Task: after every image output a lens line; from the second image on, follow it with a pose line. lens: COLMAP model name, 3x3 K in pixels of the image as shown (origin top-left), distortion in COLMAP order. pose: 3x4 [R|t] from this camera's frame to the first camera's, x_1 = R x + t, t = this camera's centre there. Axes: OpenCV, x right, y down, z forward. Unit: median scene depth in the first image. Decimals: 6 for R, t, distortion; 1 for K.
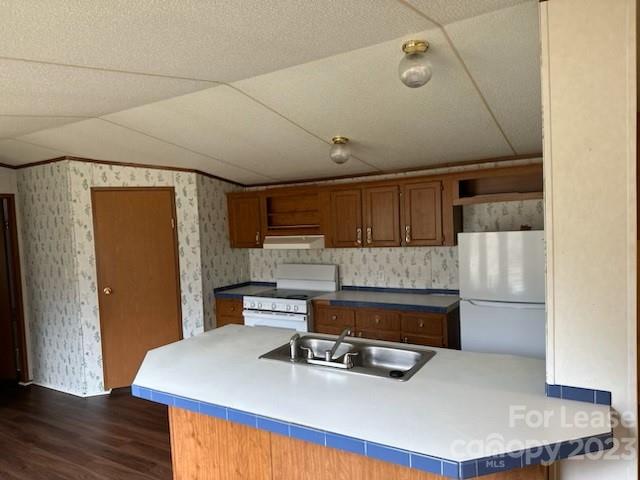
lens RADIAL K [[449.4, 0, 319.3], [0, 449.4, 243.6], [0, 0, 1]] dist [-0.008483, 0.001345]
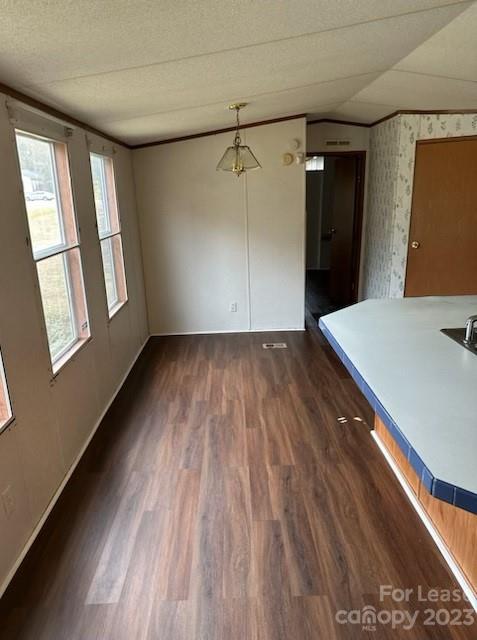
lens RADIAL K [[449.4, 0, 237.7], [0, 449.4, 319.9], [0, 0, 1]] dist [-0.008483, 0.001345]
pose [[0.539518, 0.252684, -0.803163, 0.190878], [-0.029993, 0.959067, 0.281586, -0.009377], [0.841439, -0.127832, 0.525013, 0.074624]]
